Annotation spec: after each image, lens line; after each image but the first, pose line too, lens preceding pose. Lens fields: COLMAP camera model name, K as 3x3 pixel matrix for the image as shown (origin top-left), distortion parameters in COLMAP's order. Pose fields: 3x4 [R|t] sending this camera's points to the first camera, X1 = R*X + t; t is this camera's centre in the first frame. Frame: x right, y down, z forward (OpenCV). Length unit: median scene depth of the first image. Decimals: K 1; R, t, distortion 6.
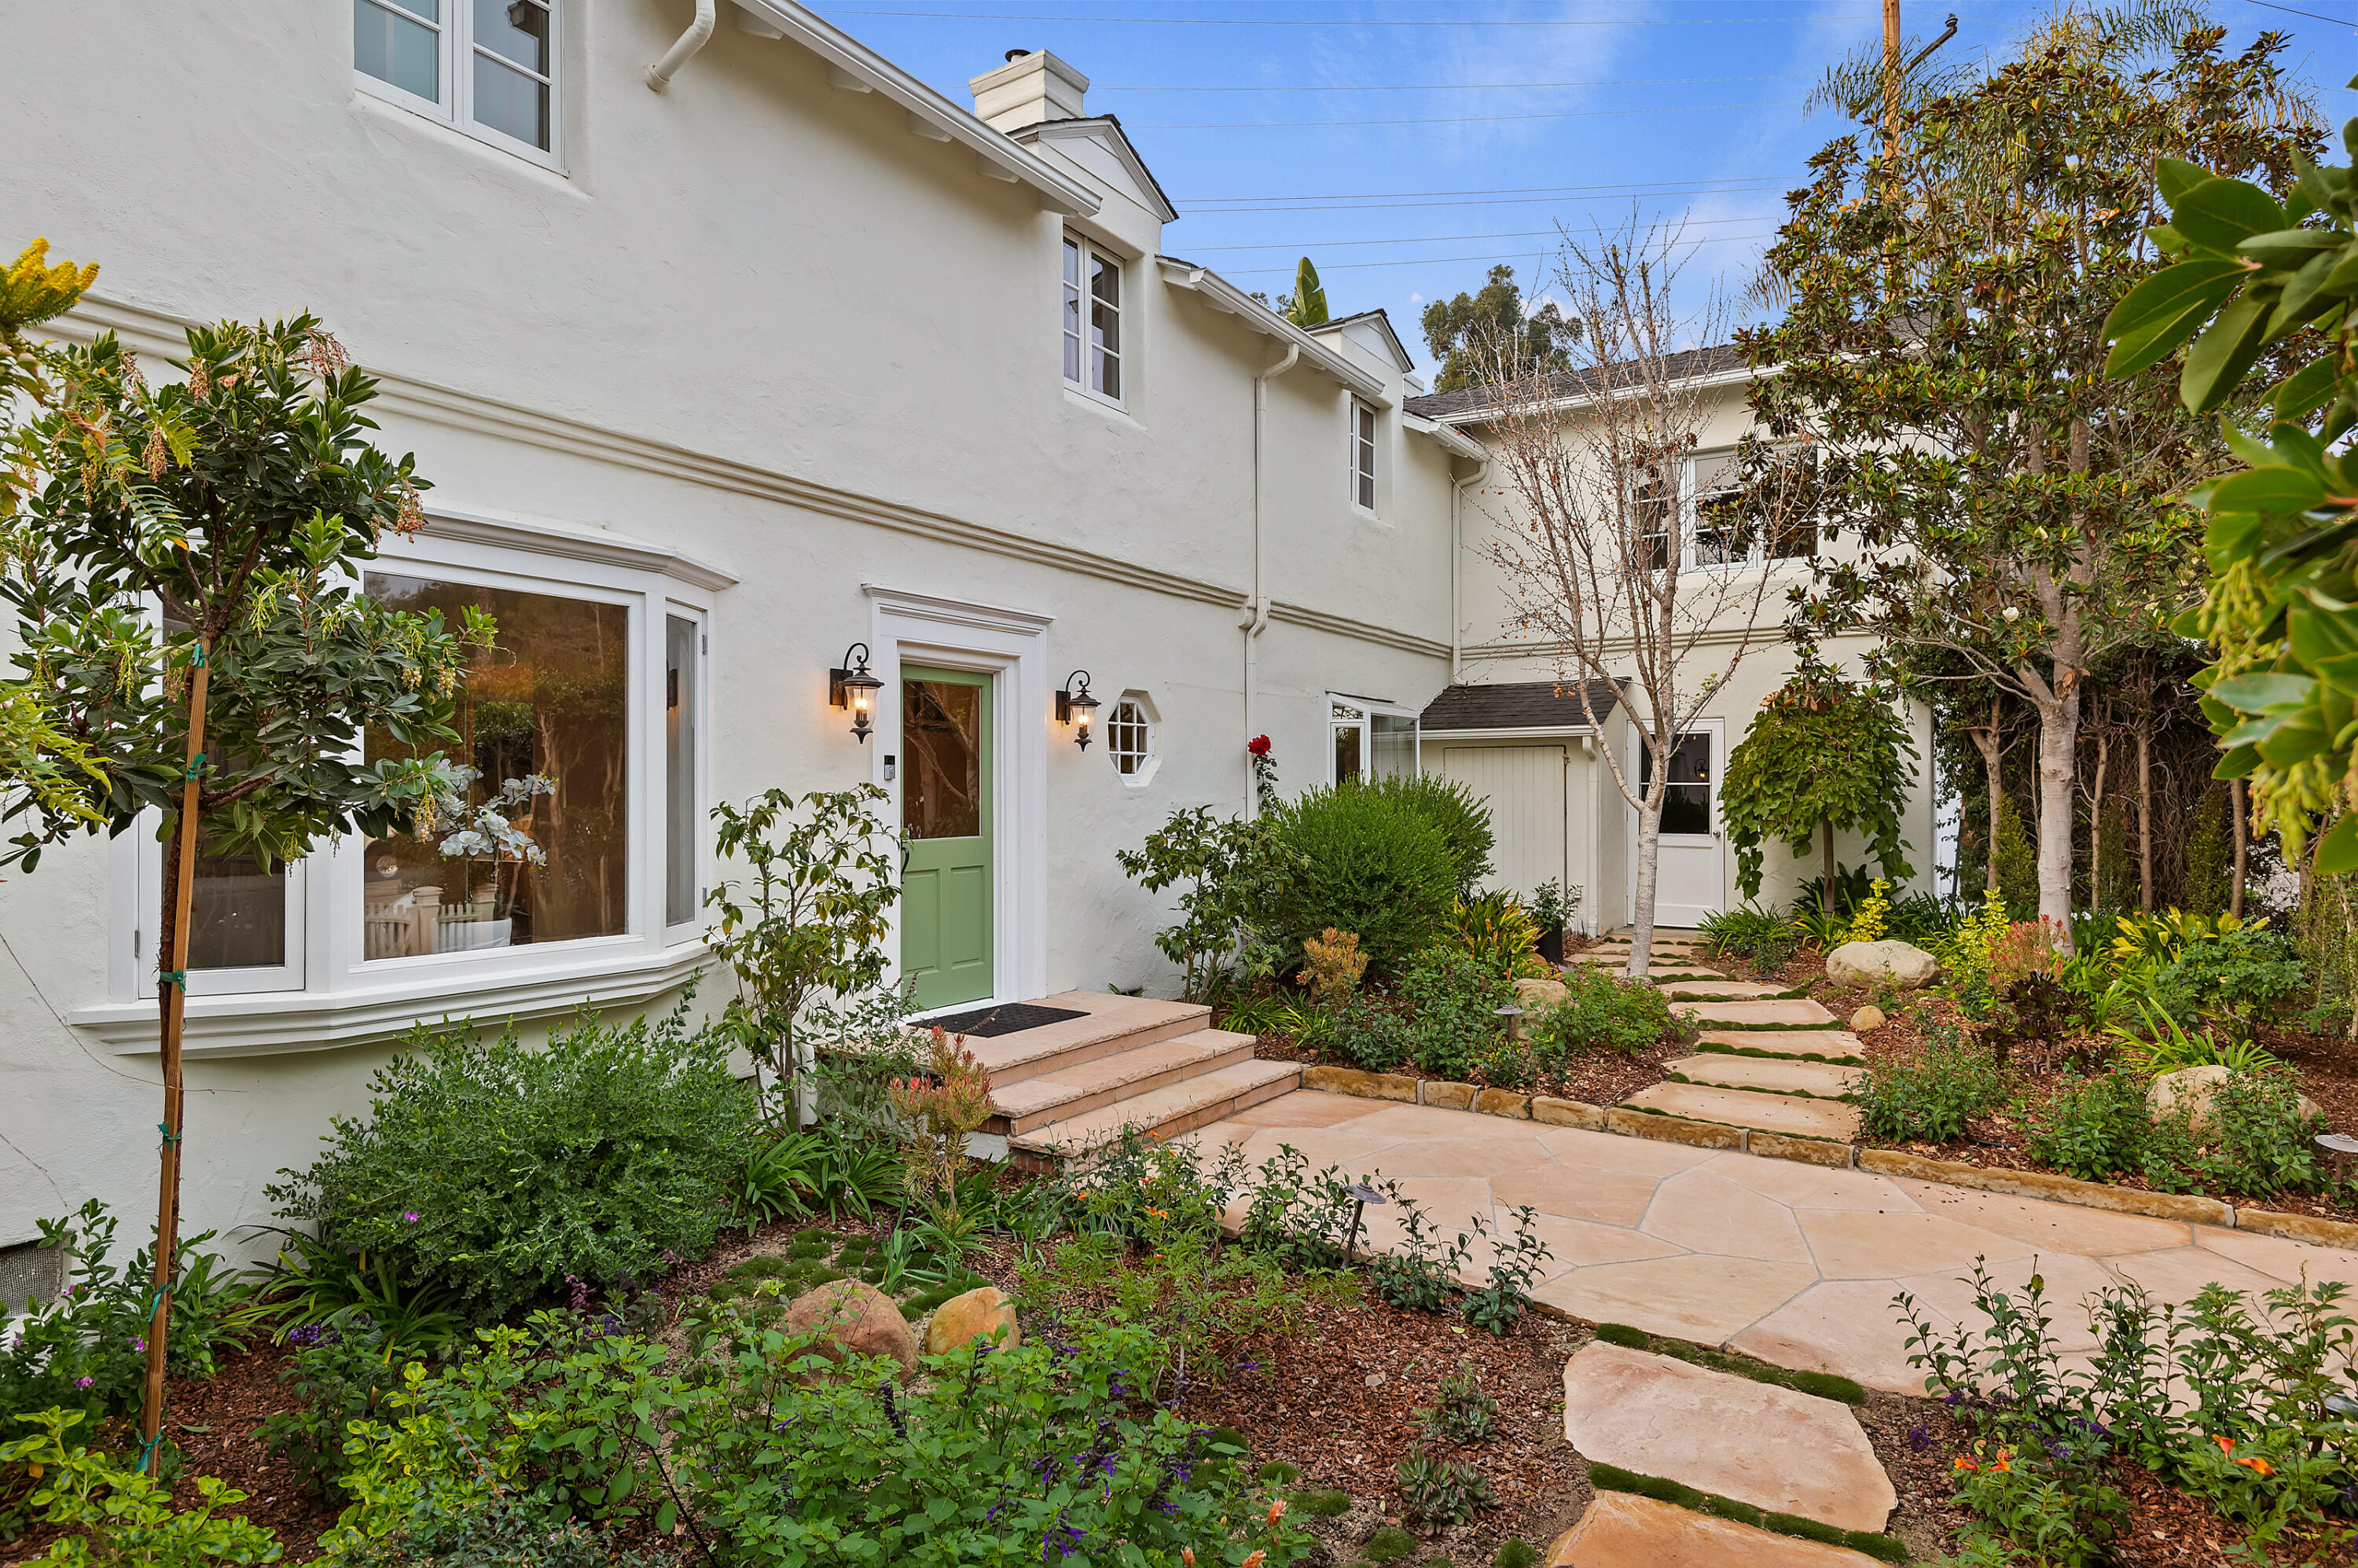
lens RADIAL K [[1372.9, 0, 1179.6], [0, 1372.9, 781.3], [0, 0, 1]] dist [-0.007601, -0.000875]
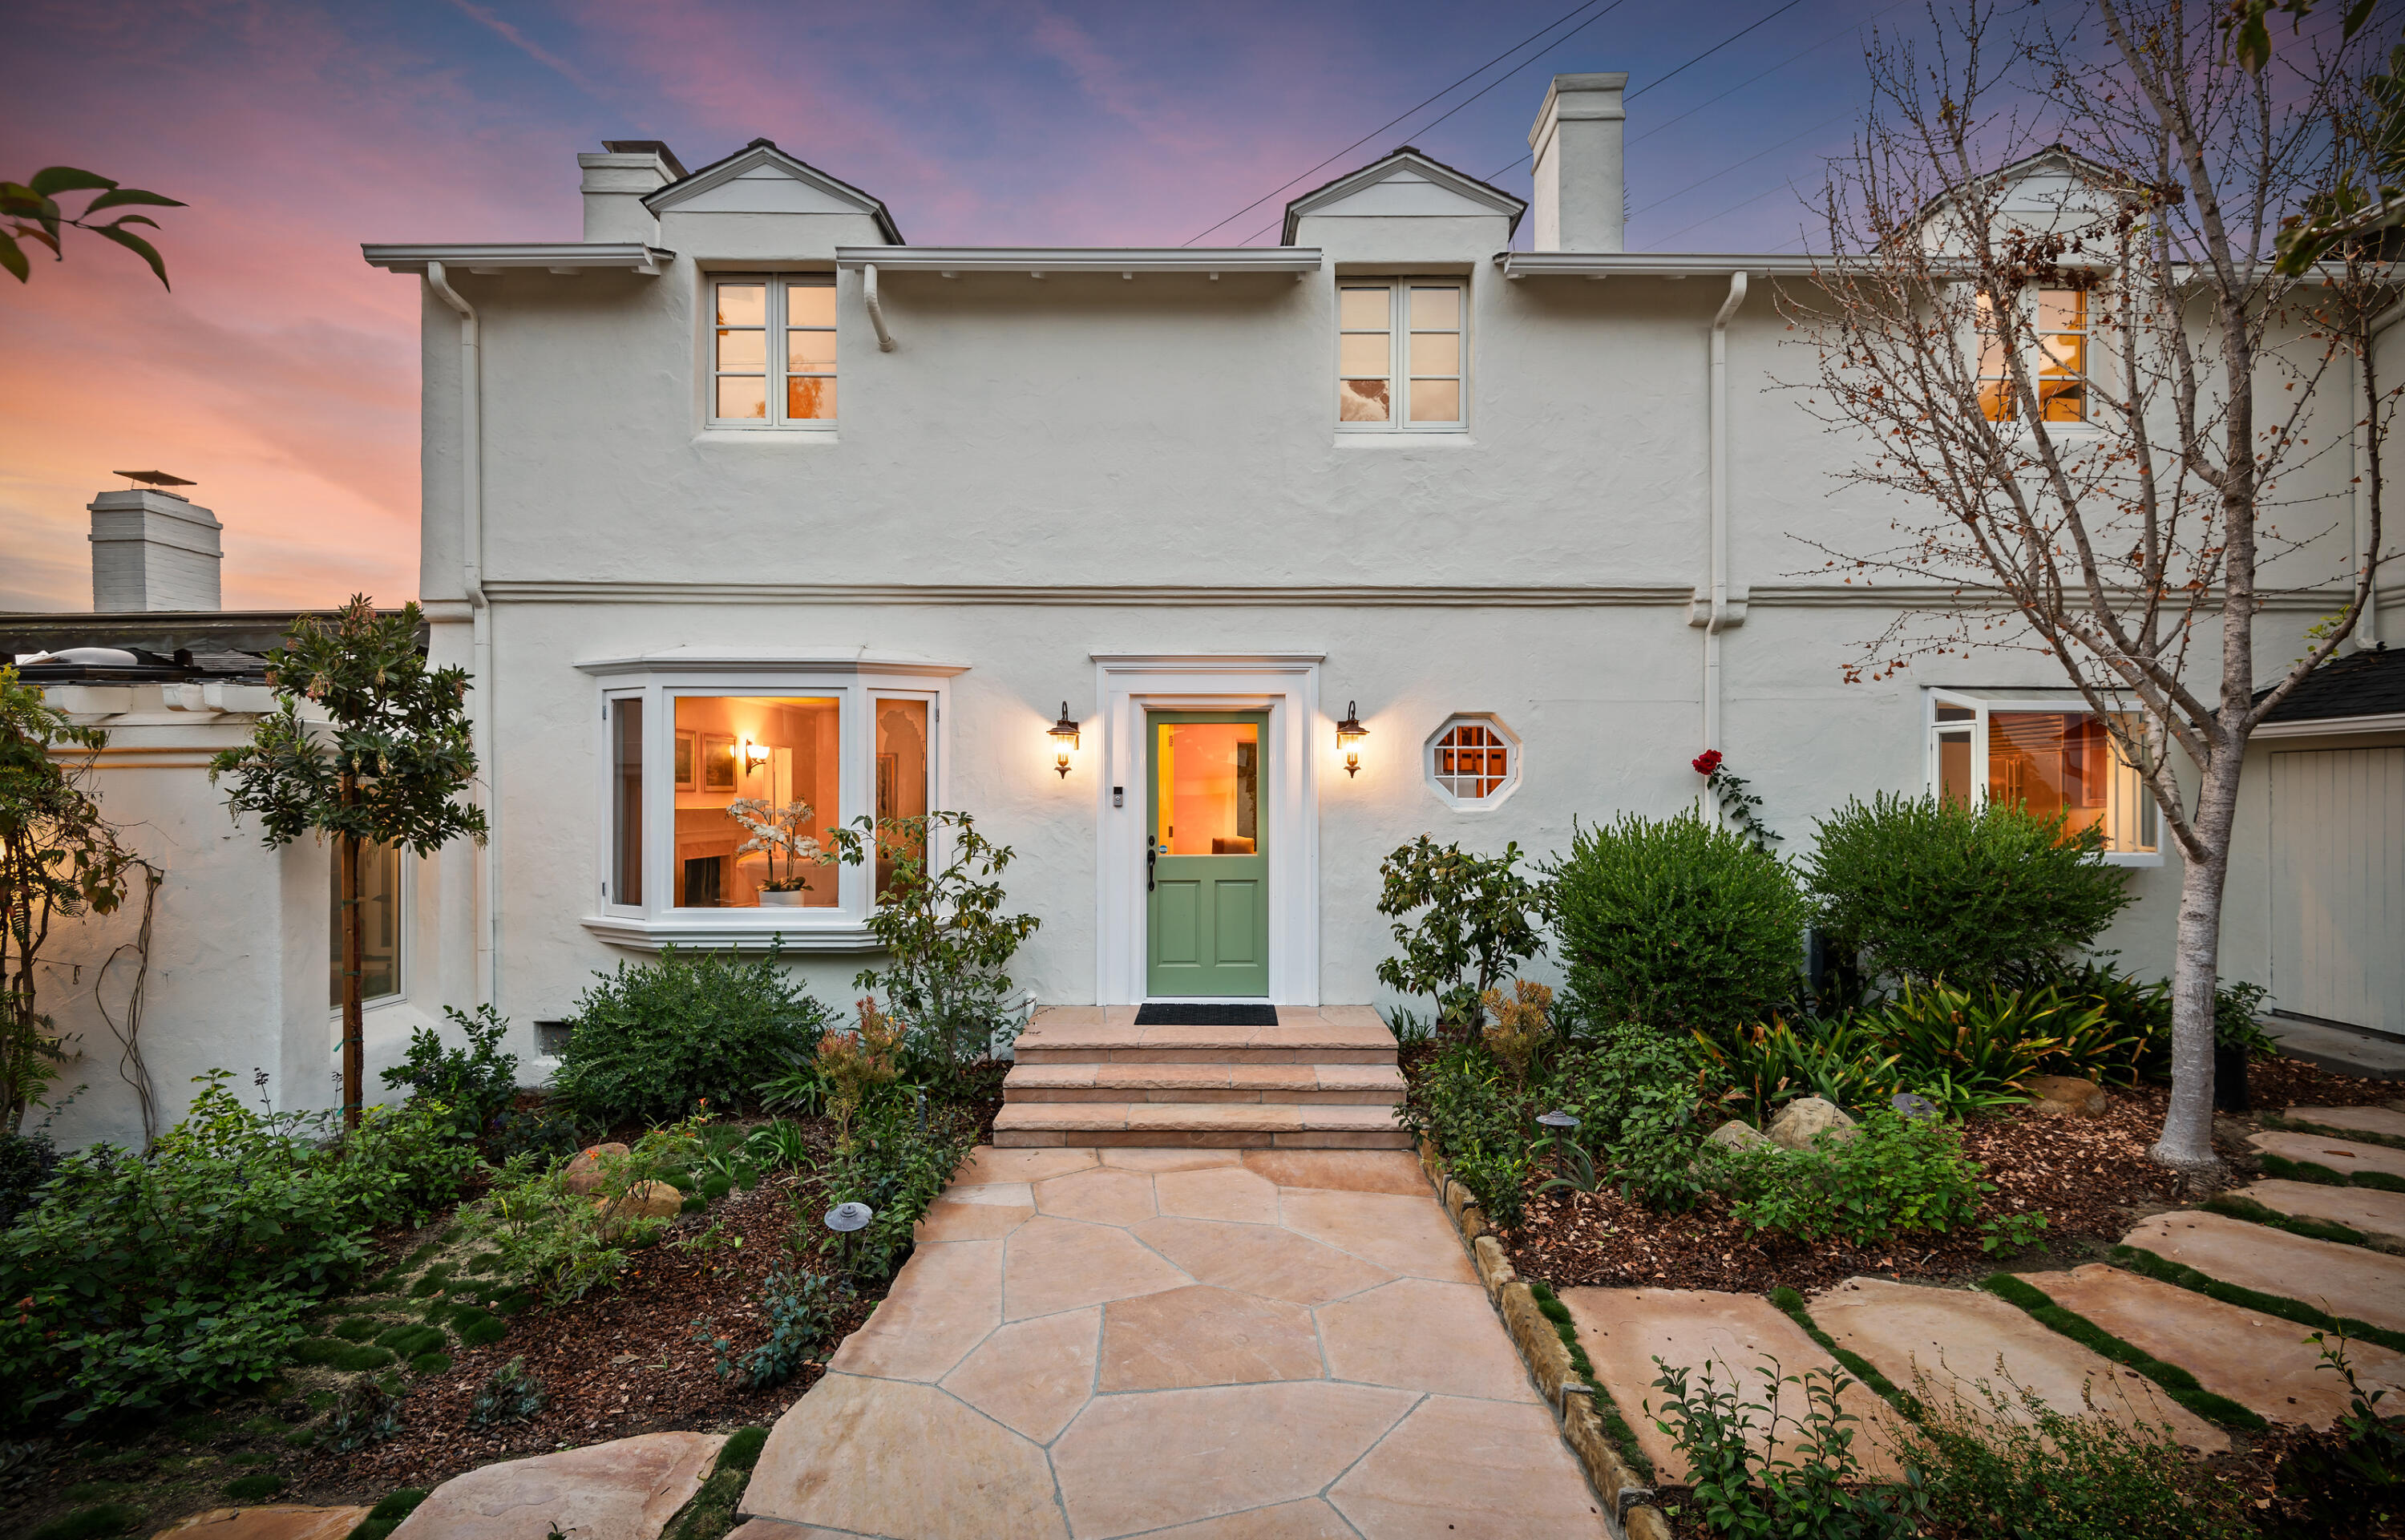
lens RADIAL K [[1090.6, 0, 1199.4], [0, 1090.6, 795.2], [0, 0, 1]] dist [0.003596, -0.000005]
pose [[0.526884, -0.006915, -0.849909, 0.574956], [0.006970, 0.999968, -0.003815, -0.006848], [0.849908, -0.003914, 0.526916, 0.466274]]
